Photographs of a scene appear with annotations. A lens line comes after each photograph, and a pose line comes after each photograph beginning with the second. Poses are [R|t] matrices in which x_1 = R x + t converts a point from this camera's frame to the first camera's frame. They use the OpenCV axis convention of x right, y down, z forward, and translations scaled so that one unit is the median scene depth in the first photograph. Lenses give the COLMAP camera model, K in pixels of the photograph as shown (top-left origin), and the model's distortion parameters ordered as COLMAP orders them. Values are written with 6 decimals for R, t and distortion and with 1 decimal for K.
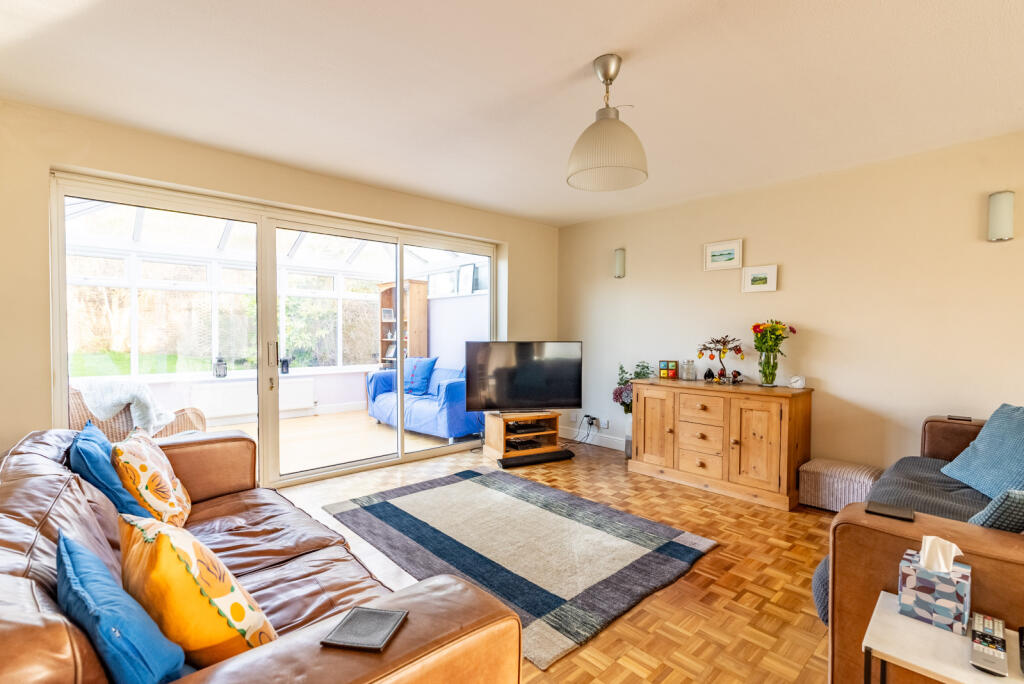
lens RADIAL K [[474.8, 0, 513.2], [0, 474.8, 344.2], [0, 0, 1]] dist [0.000542, 0.000306]
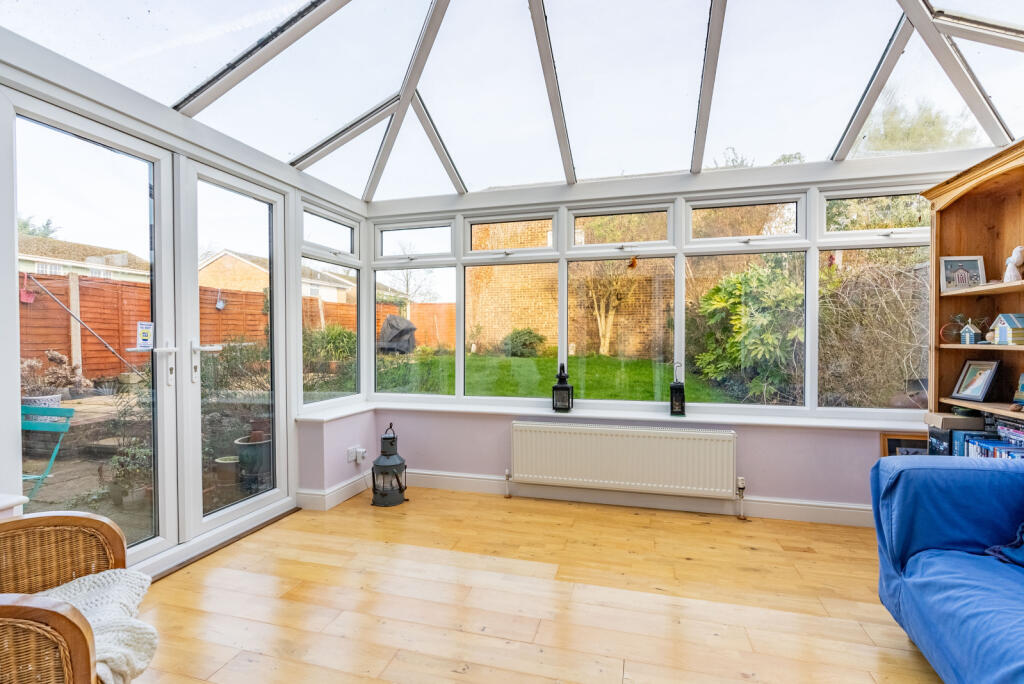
lens RADIAL K [[474.8, 0, 513.2], [0, 474.8, 344.2], [0, 0, 1]] dist [0.000542, 0.000306]
pose [[0.540790, 0.005040, -0.841143, -0.151309], [-0.013608, 0.999904, -0.002758, -0.005682], [0.841048, 0.012937, 0.540806, 0.544377]]
